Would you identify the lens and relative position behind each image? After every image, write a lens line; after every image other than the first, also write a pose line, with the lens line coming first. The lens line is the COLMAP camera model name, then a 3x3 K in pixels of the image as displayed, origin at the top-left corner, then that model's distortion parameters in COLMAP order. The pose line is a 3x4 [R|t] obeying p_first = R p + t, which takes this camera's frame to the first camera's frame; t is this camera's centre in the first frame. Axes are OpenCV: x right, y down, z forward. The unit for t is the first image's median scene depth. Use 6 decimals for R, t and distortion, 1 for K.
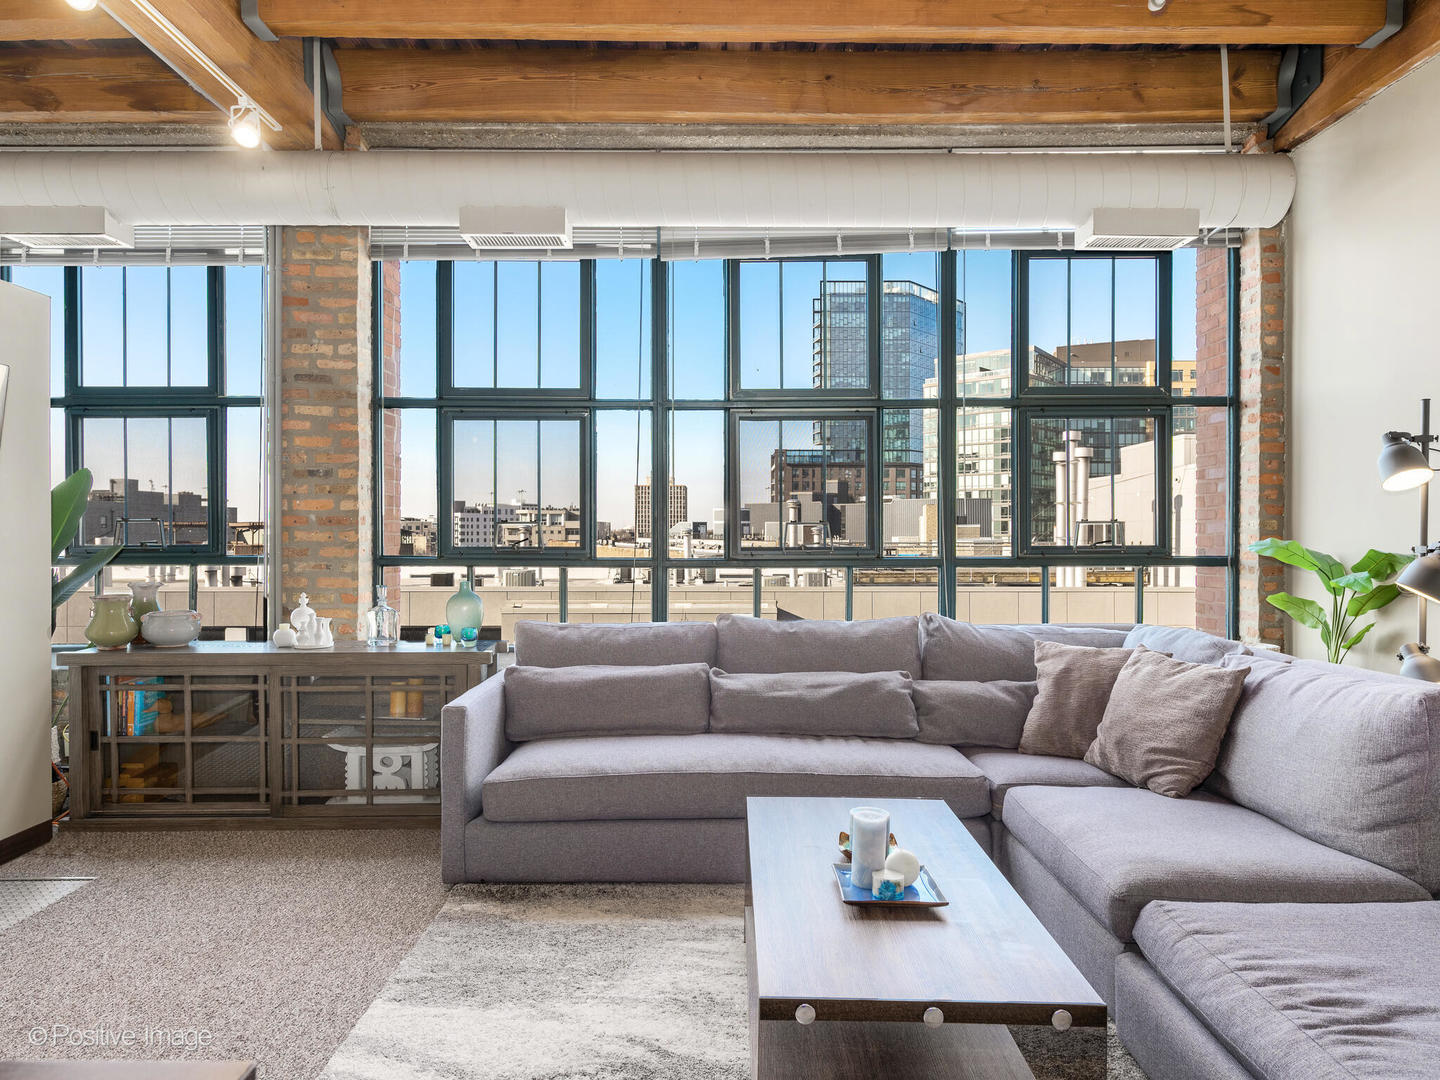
lens RADIAL K [[916.2, 0, 722.5], [0, 916.2, 529.8], [0, 0, 1]] dist [0.016175, -0.008265]
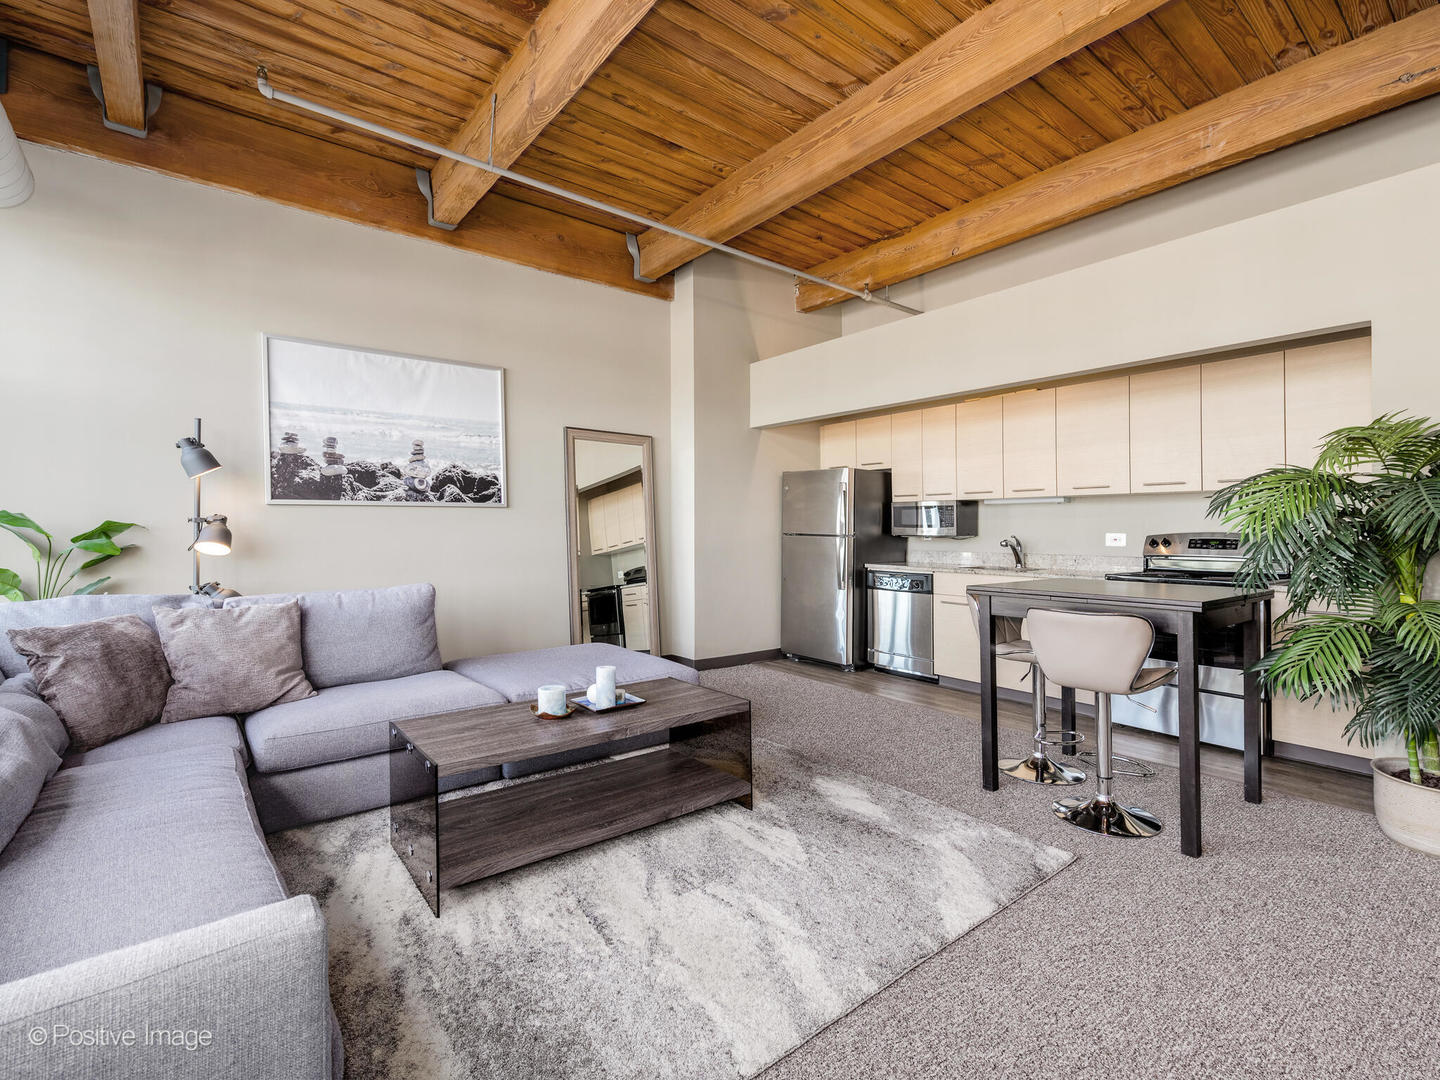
lens RADIAL K [[673.1, 0, 722.4], [0, 673.1, 525.0], [0, 0, 1]] dist [0.012197, -0.000549]
pose [[-0.617909, 0.004669, 0.786235, -0.473629], [-0.000721, 0.999979, -0.006505, 0.026958], [-0.786249, -0.004586, -0.617893, 0.784263]]
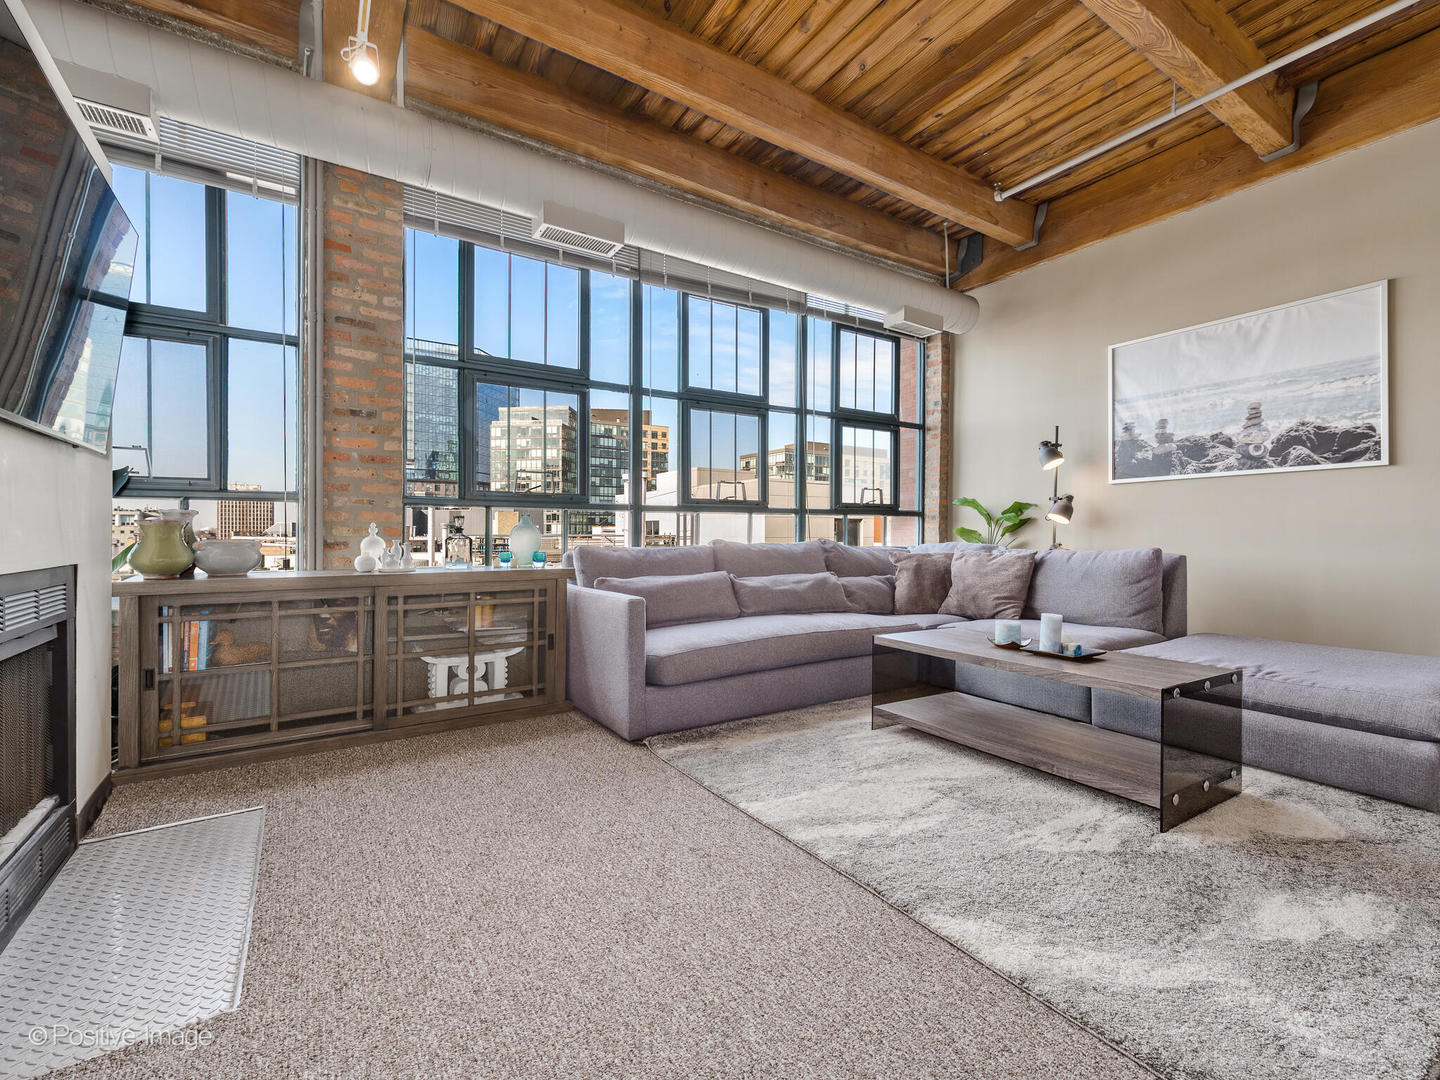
lens RADIAL K [[638.3, 0, 718.3], [0, 638.3, 536.3], [0, 0, 1]] dist [0.009428, -0.001596]
pose [[0.838924, -0.001002, 0.544248, -0.508906], [-0.002403, 0.999982, 0.005546, 0.077092], [-0.544244, -0.005960, 0.838906, 0.157496]]
